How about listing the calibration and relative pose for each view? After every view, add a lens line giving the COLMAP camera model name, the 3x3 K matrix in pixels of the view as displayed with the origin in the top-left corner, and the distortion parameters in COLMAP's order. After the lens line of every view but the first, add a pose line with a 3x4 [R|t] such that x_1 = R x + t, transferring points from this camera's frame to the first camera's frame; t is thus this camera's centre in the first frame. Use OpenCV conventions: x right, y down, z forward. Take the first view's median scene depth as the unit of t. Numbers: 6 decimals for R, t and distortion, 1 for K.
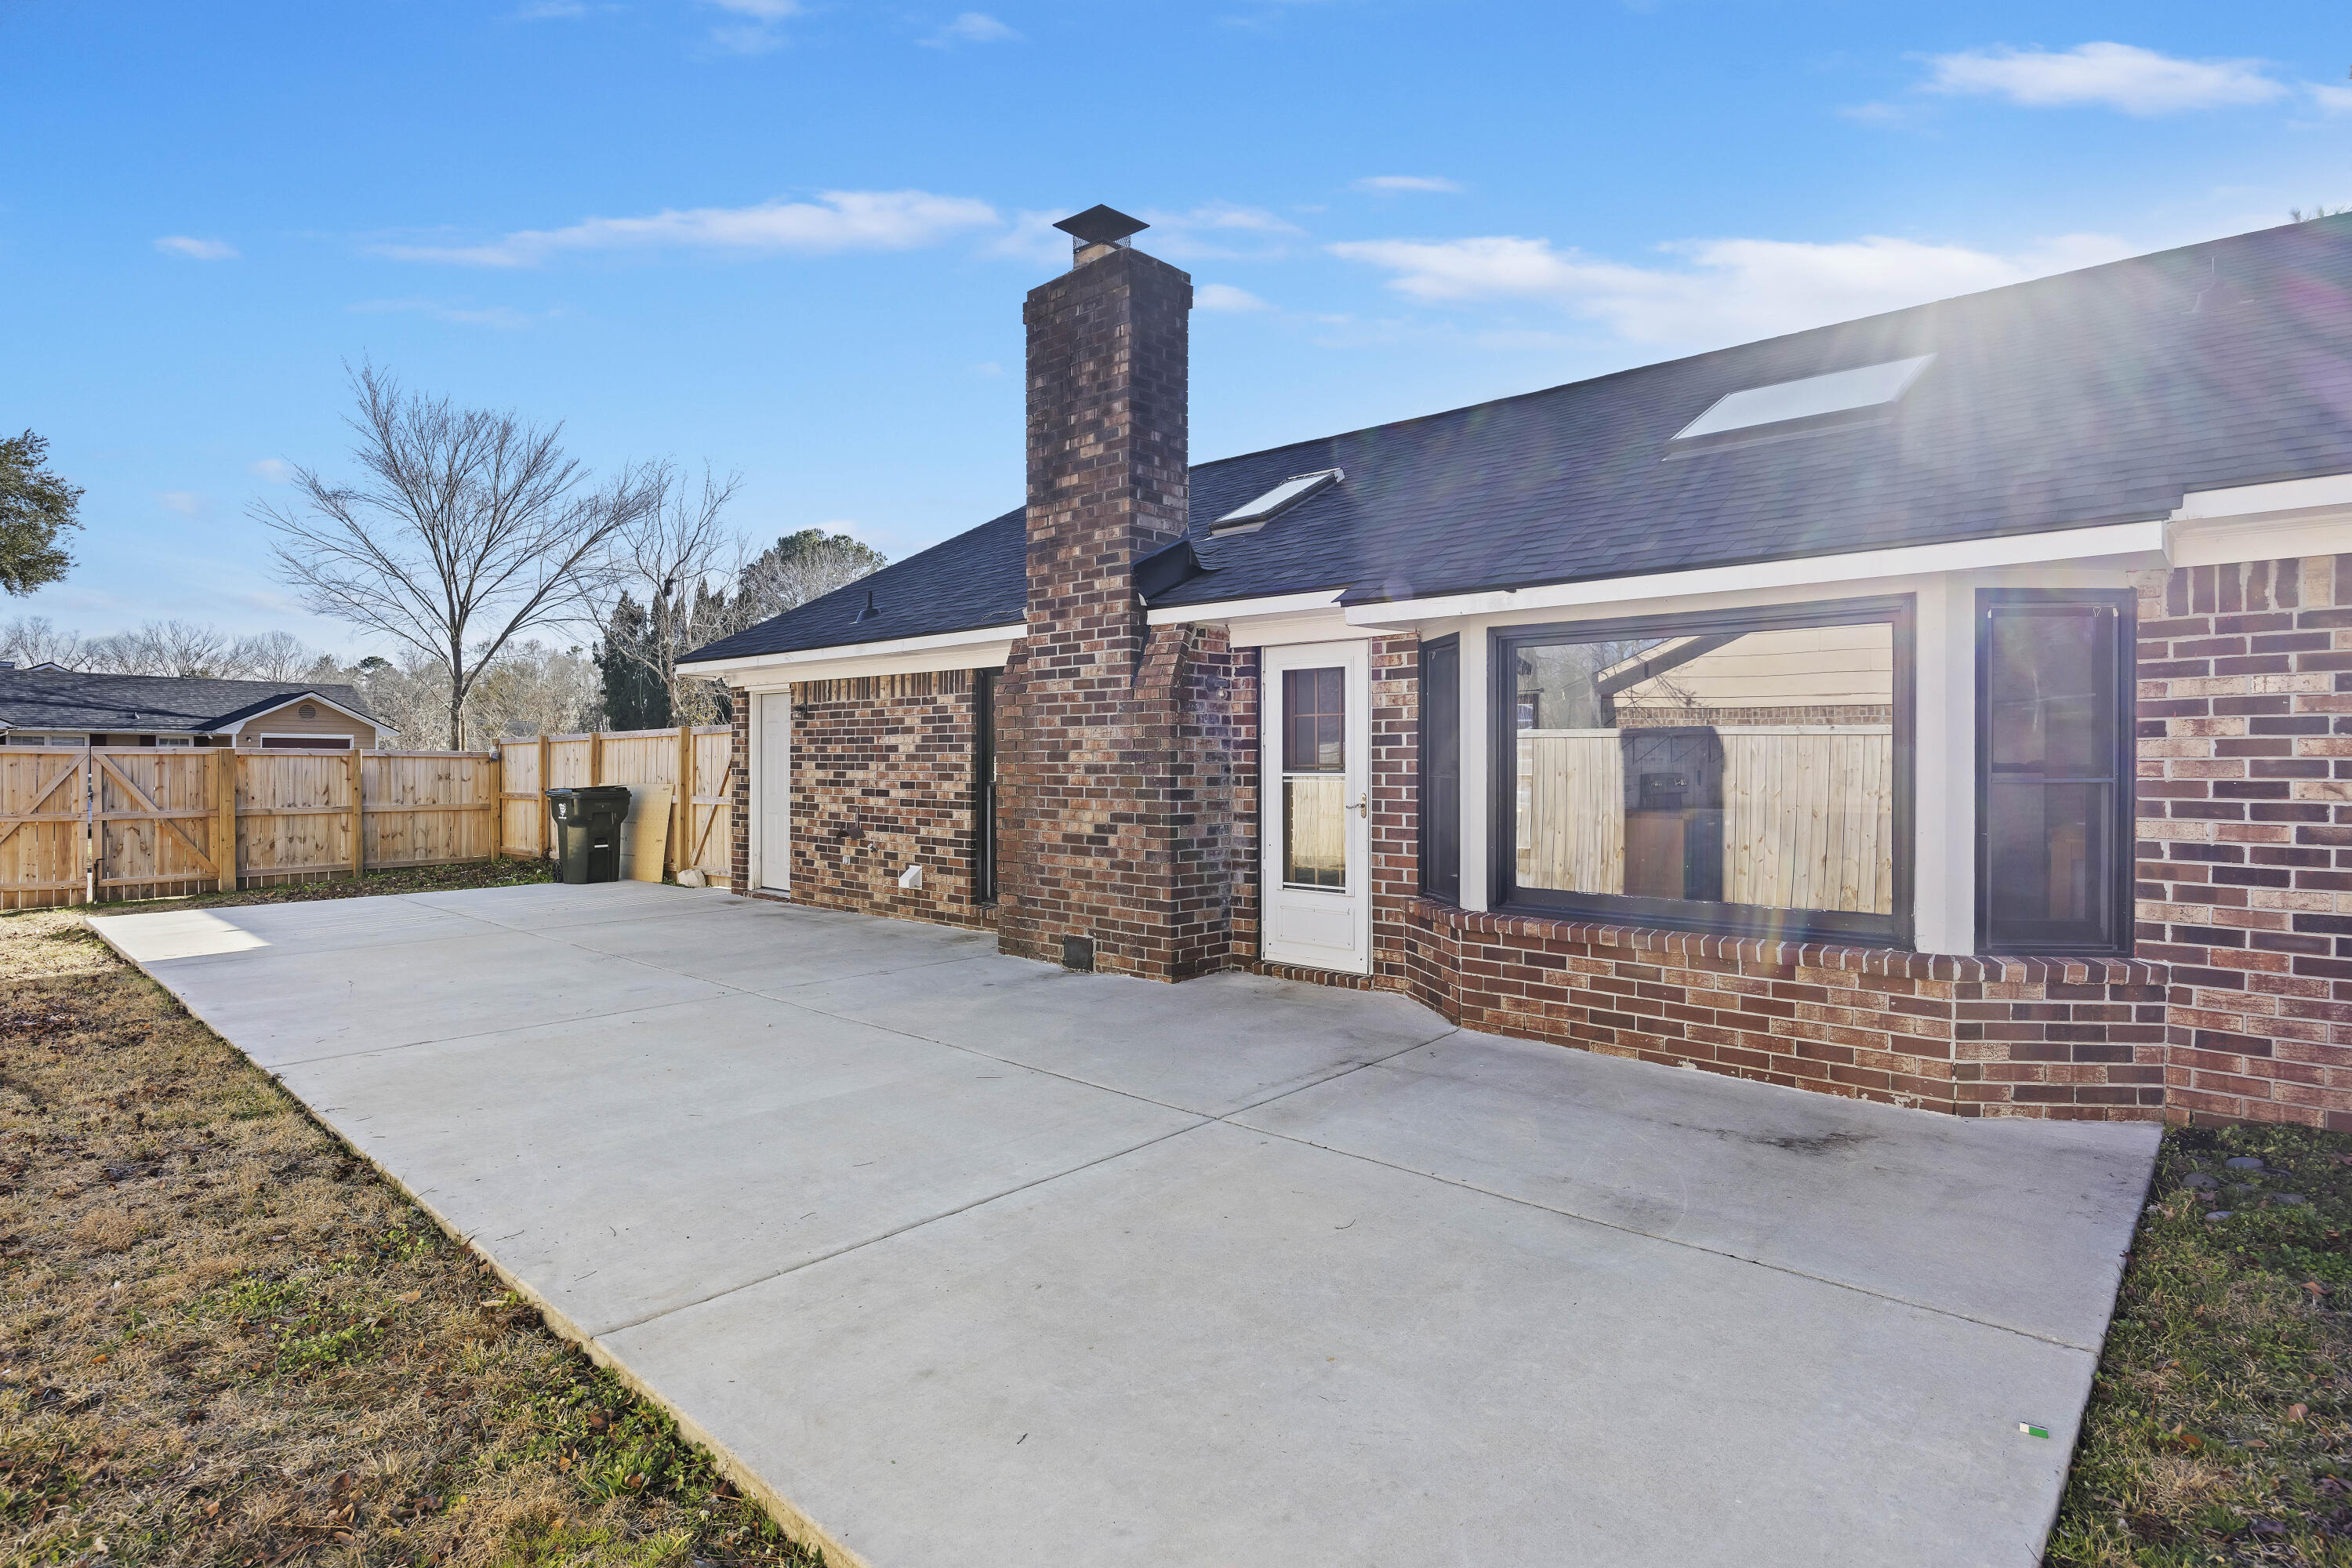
lens RADIAL K [[1233.9, 0, 1192.8], [0, 1233.9, 762.6], [0, 0, 1]] dist [-0.003666, -0.001133]
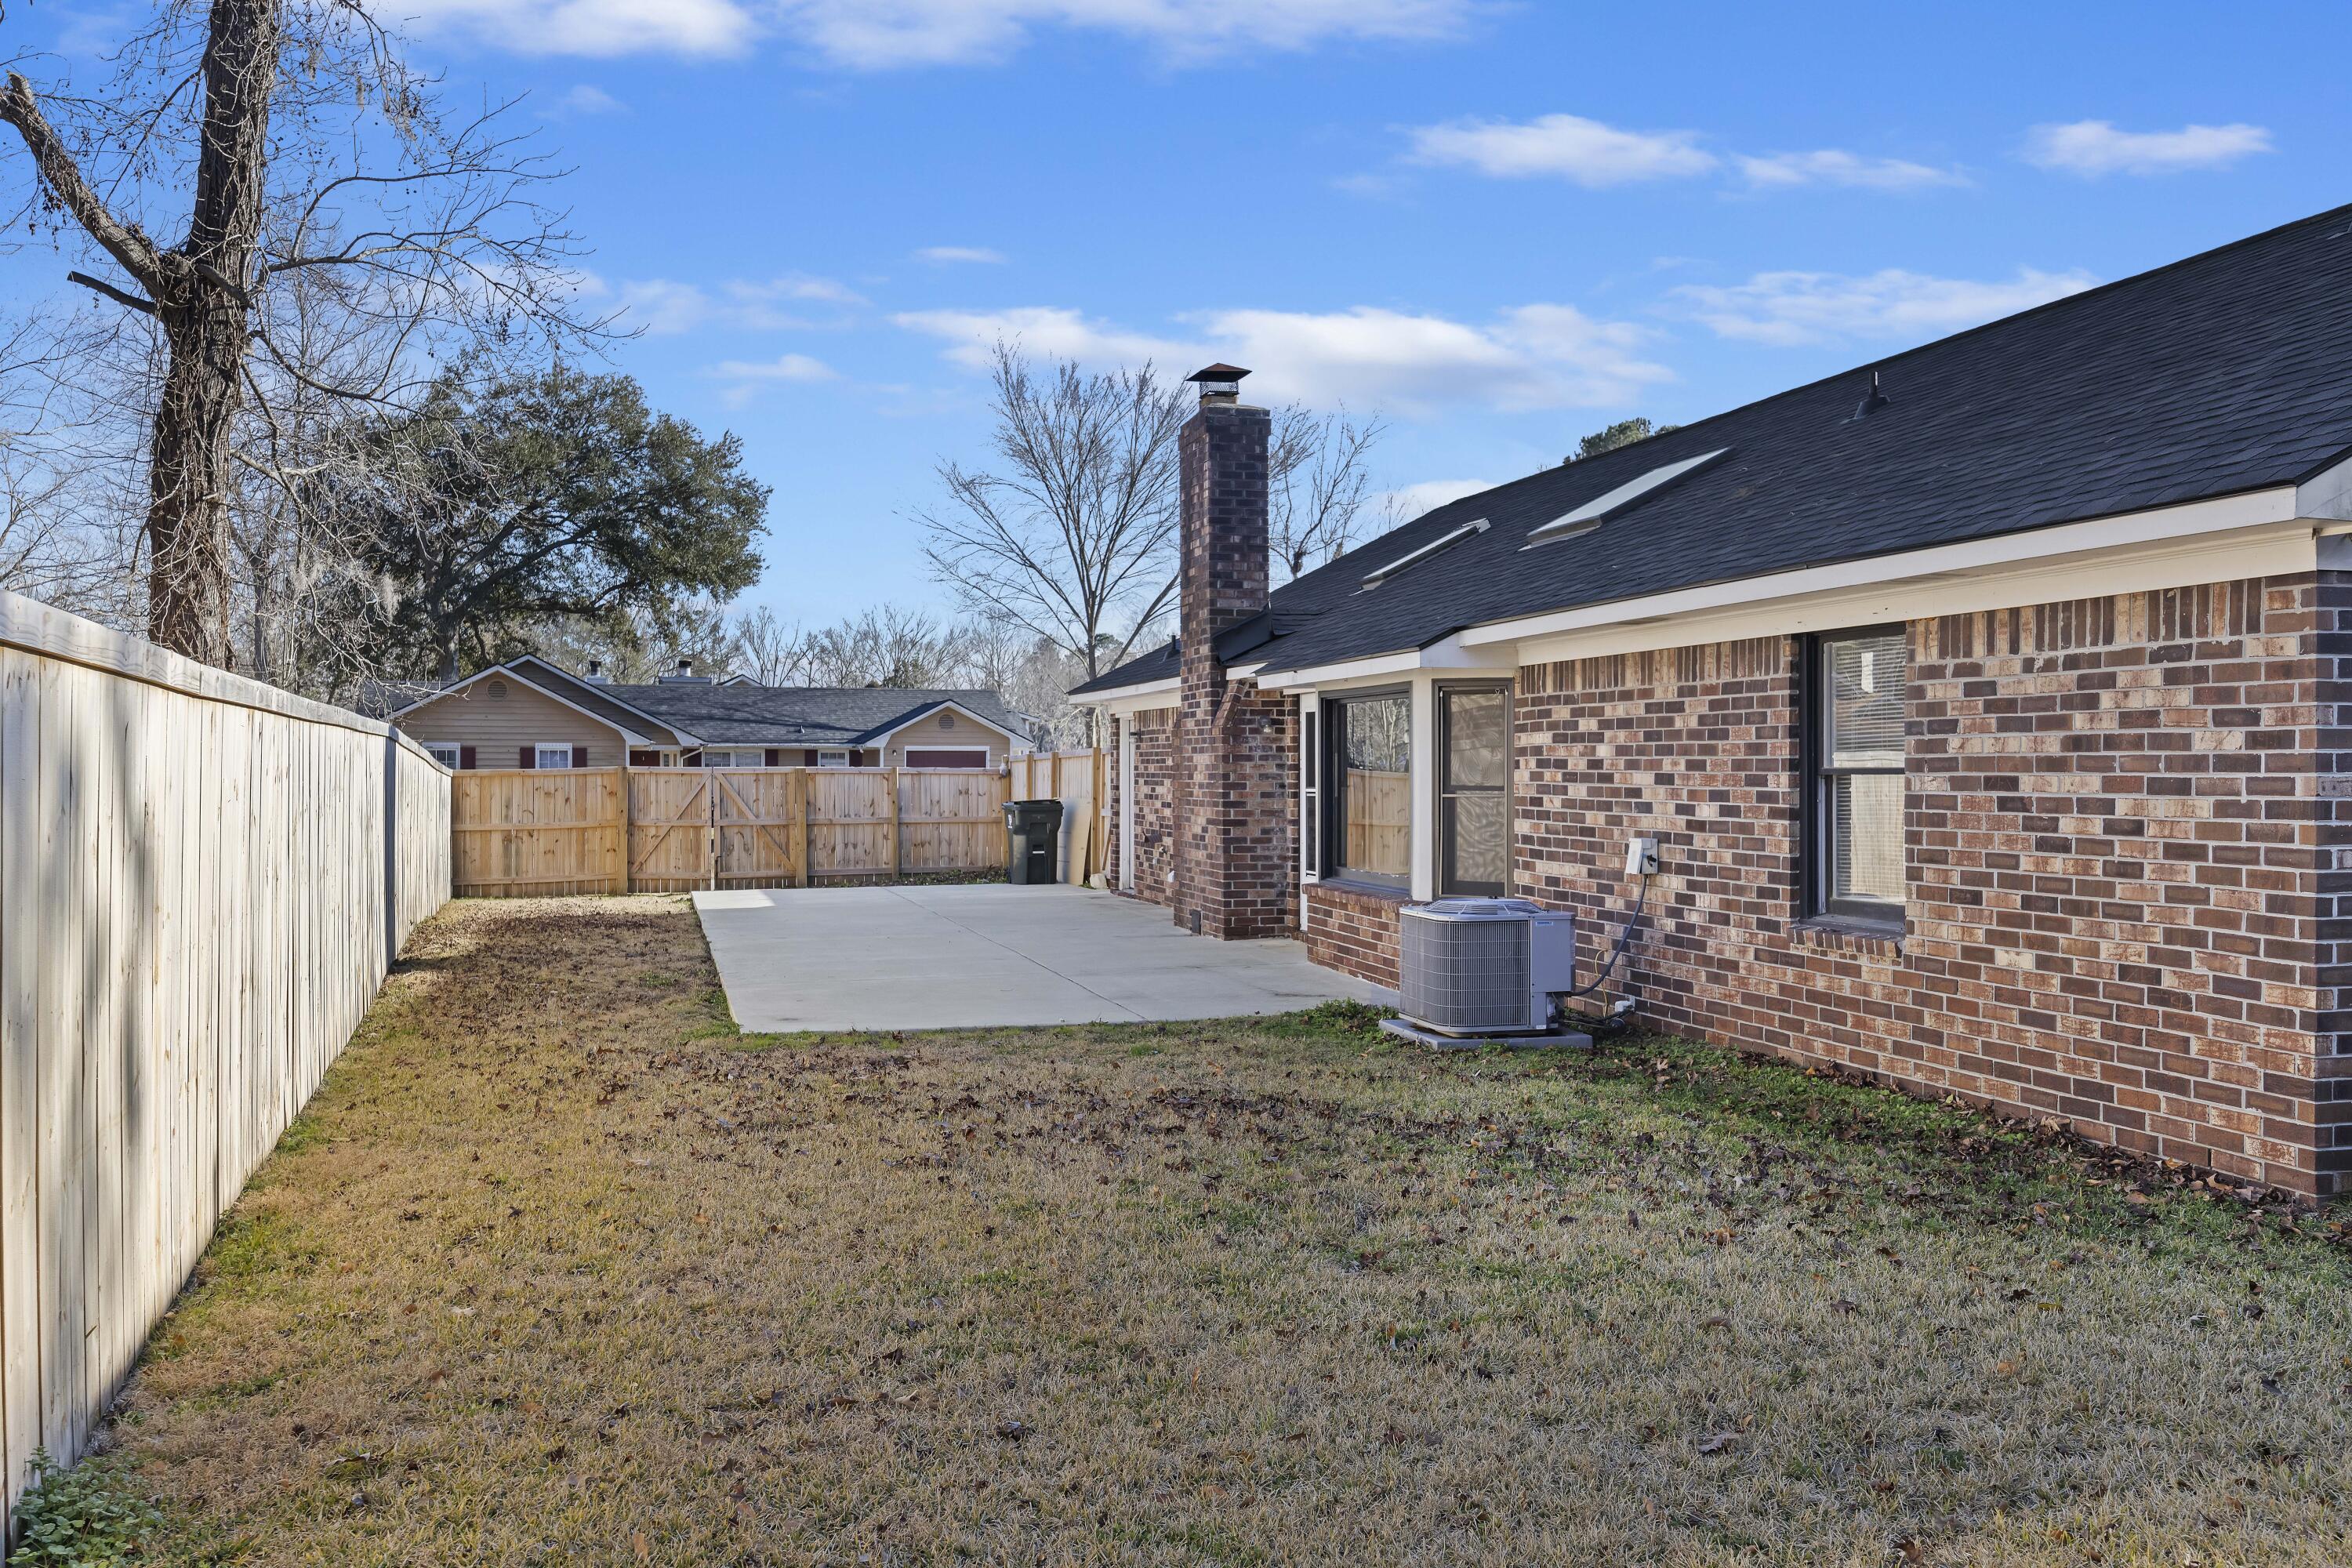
lens RADIAL K [[2032.9, 0, 1170.9], [0, 2032.9, 787.4], [0, 0, 1]] dist [0.013157, 0.011270]
pose [[0.845525, 0.000984, -0.533935, 0.239003], [0.002892, 0.999975, 0.006422, -0.001662], [0.533928, -0.006974, 0.845501, -0.199891]]
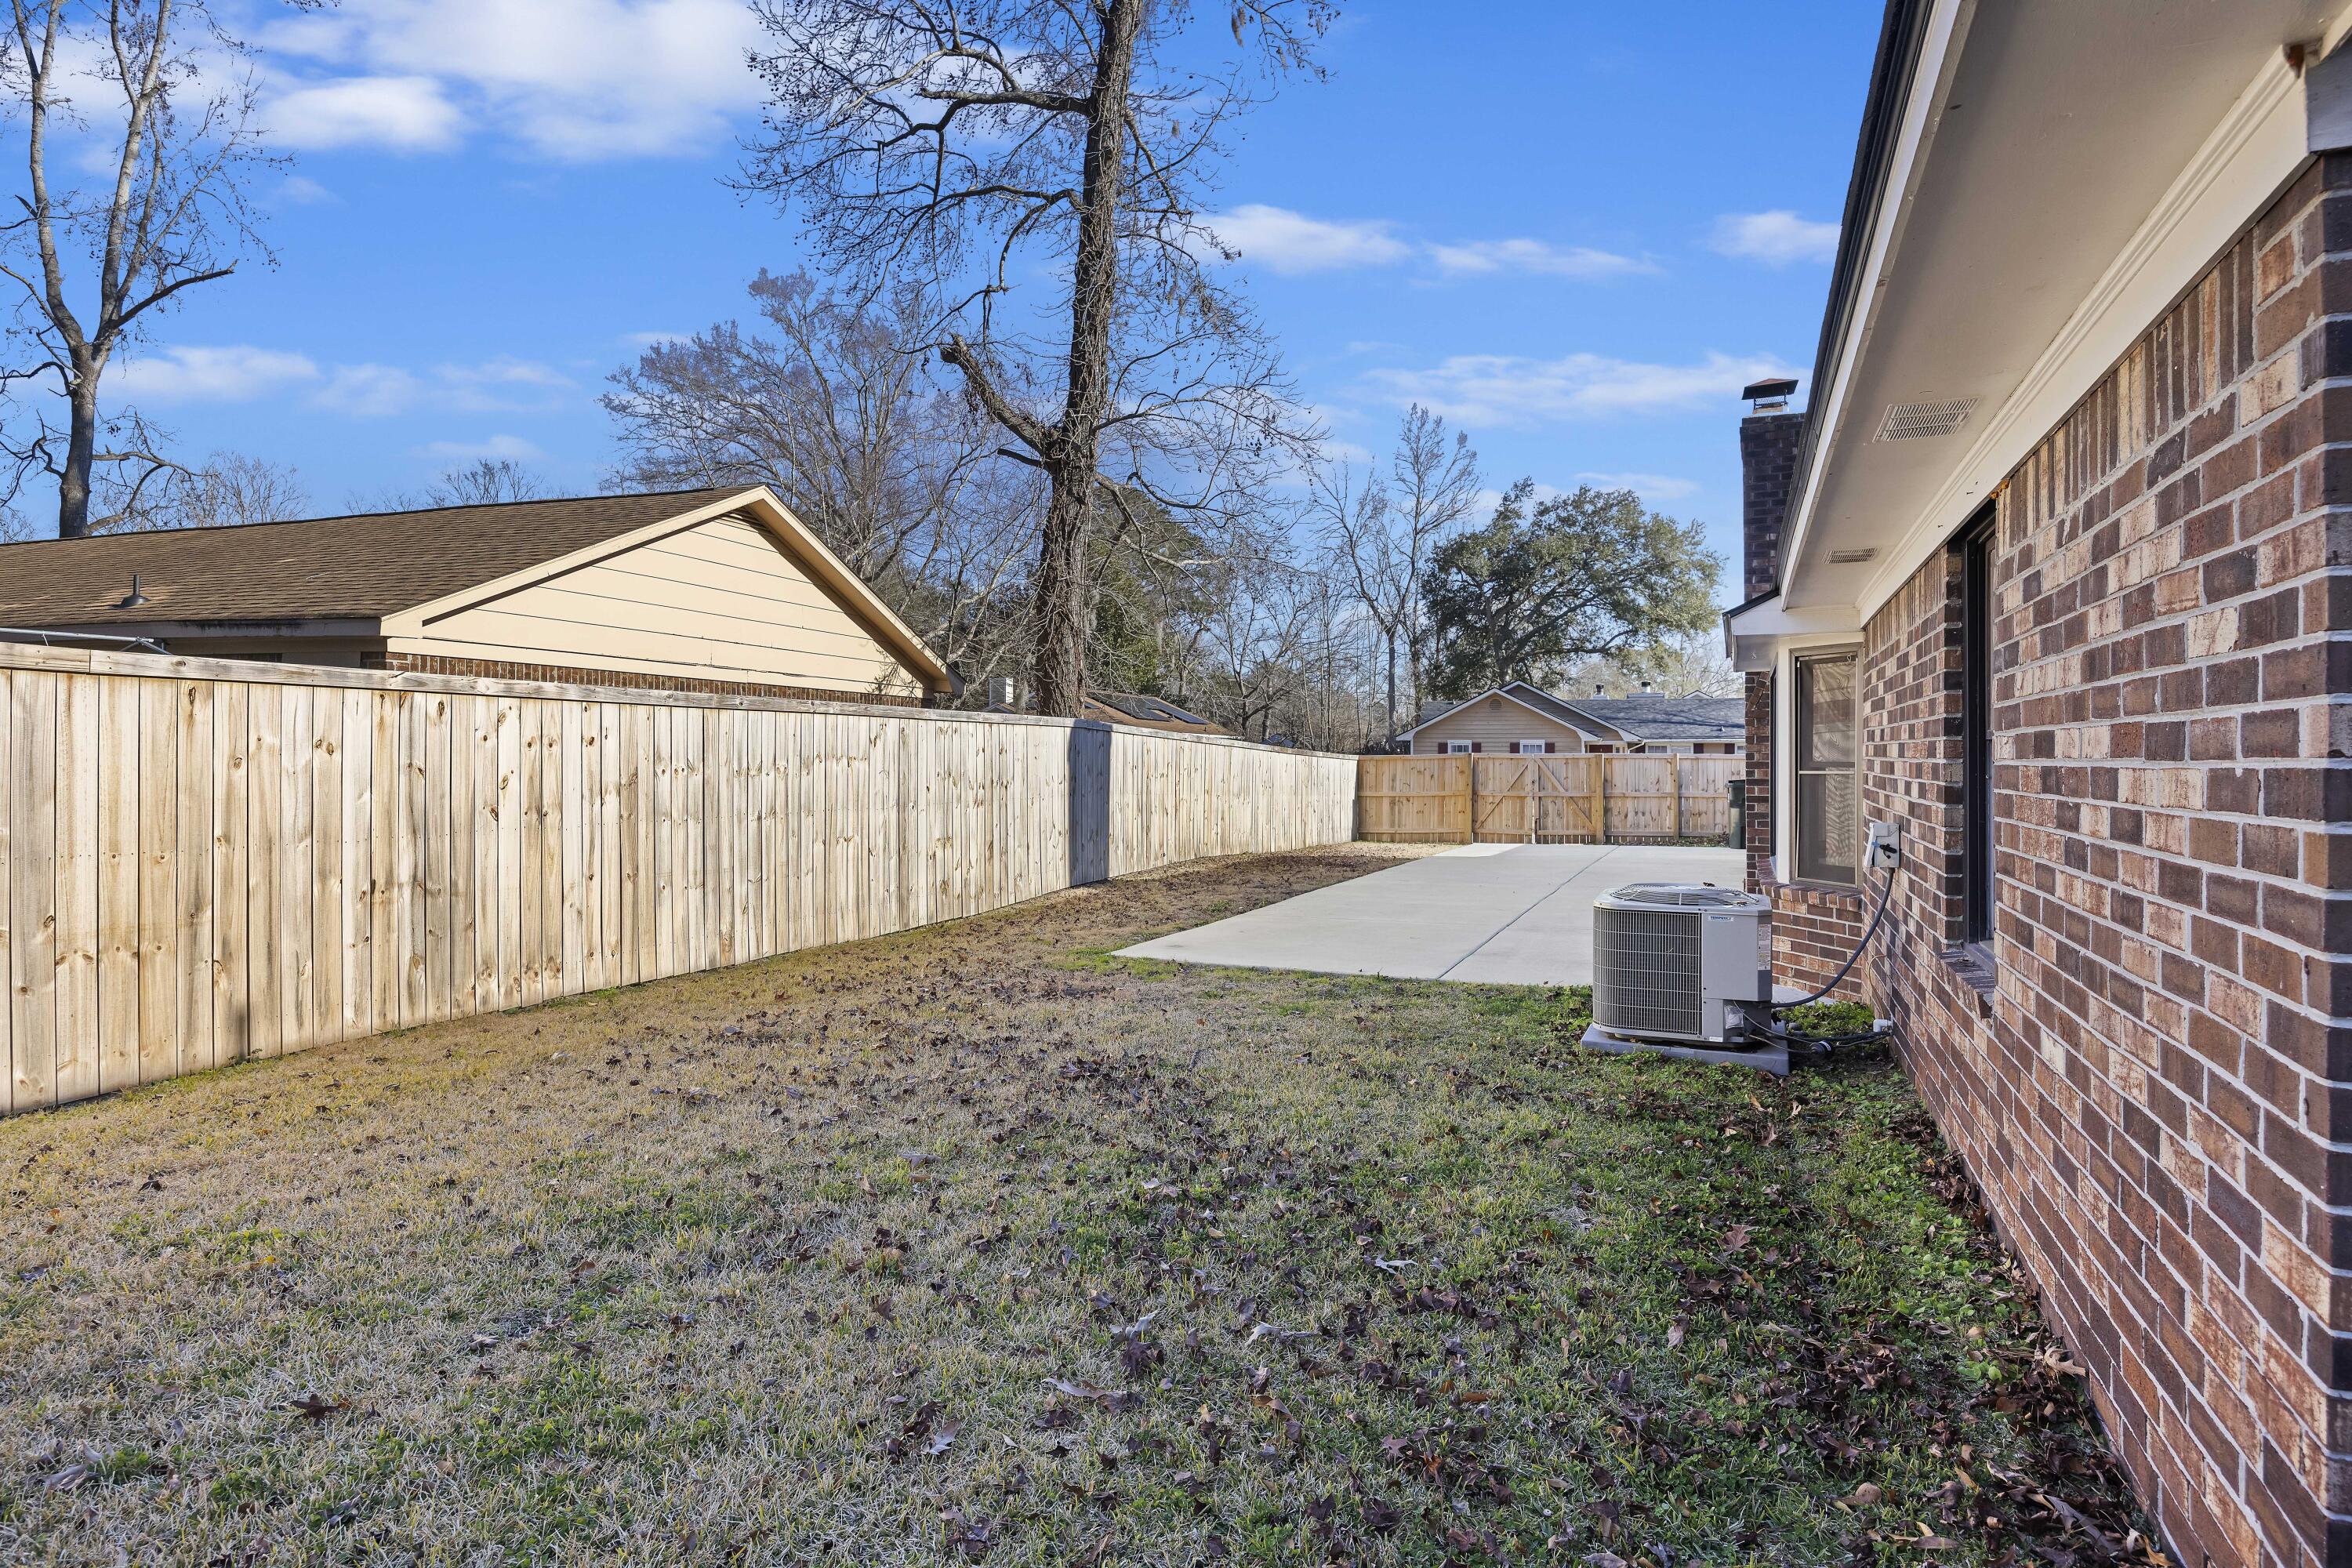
lens RADIAL K [[1298.2, 0, 1161.3], [0, 1298.2, 767.6], [0, 0, 1]] dist [-0.011942, -0.000341]
pose [[0.330133, 0.002433, -0.943931, 0.255966], [-0.000382, 0.999997, 0.002444, 0.000902], [0.943934, -0.000446, 0.330133, -0.039892]]
